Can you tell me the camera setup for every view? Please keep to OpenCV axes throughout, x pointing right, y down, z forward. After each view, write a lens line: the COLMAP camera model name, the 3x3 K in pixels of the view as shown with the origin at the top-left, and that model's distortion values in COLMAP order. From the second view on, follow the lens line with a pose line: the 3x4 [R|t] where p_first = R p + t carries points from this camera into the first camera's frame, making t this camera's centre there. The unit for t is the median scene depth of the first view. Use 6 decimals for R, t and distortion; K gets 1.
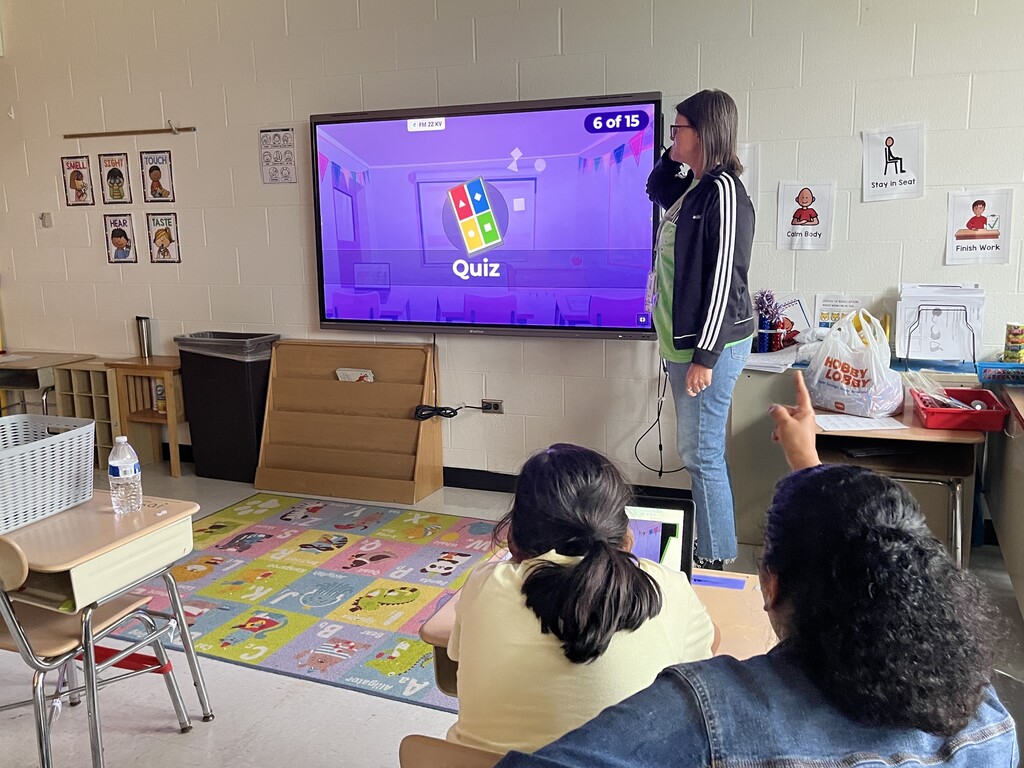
lens RADIAL K [[885.2, 0, 517.6], [0, 885.2, 392.8], [0, 0, 1]] dist [0.064948, -0.065137]
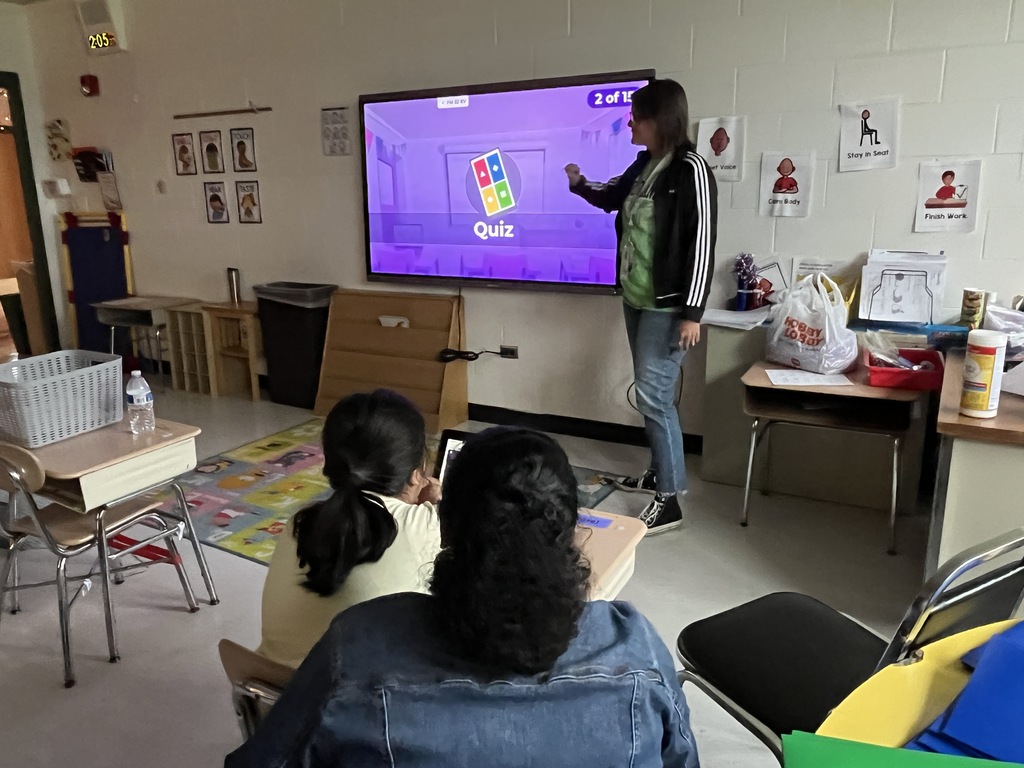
lens RADIAL K [[771.9, 0, 509.1], [0, 771.9, 381.5], [0, 0, 1]] dist [-0.001824, 0.007846]
pose [[0.990882, 0.034285, -0.130296, 0.108928], [-0.026488, 0.997779, 0.061113, -0.007766], [0.132102, -0.057104, 0.989590, 0.015927]]
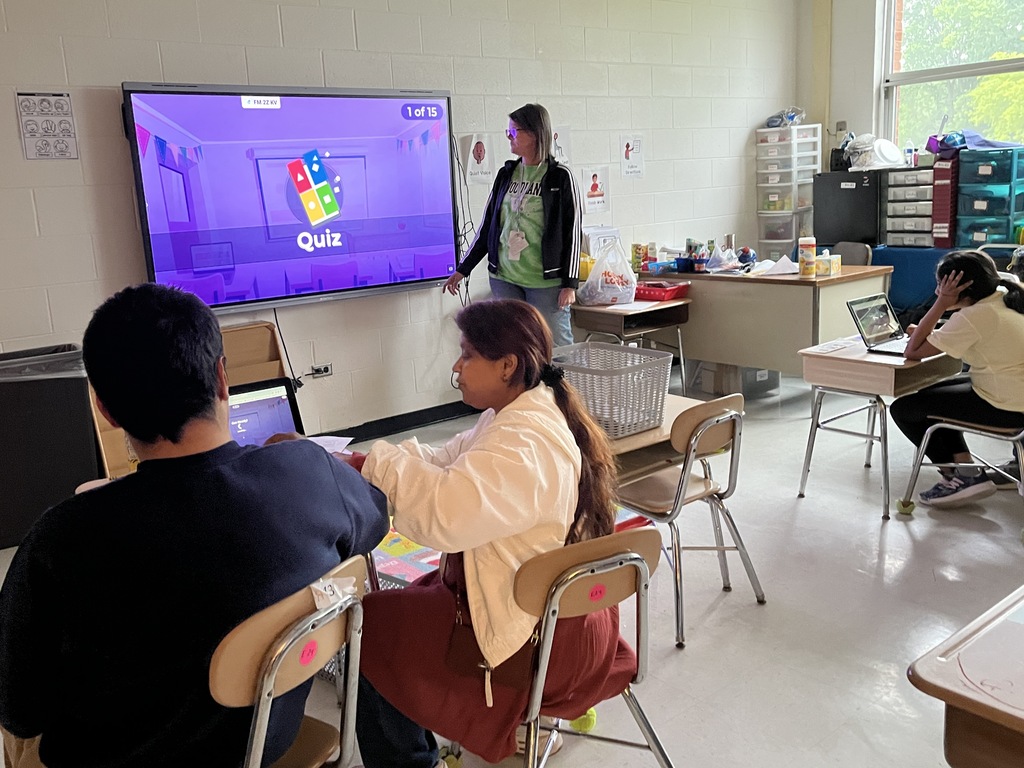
lens RADIAL K [[993.5, 0, 516.3], [0, 993.5, 382.9], [0, 0, 1]] dist [0.004761, 0.000000]
pose [[0.466709, -0.188217, 0.864151, -1.008138], [0.198018, 0.974525, 0.105312, -0.052078], [-0.861958, 0.121967, 0.492090, 0.233674]]
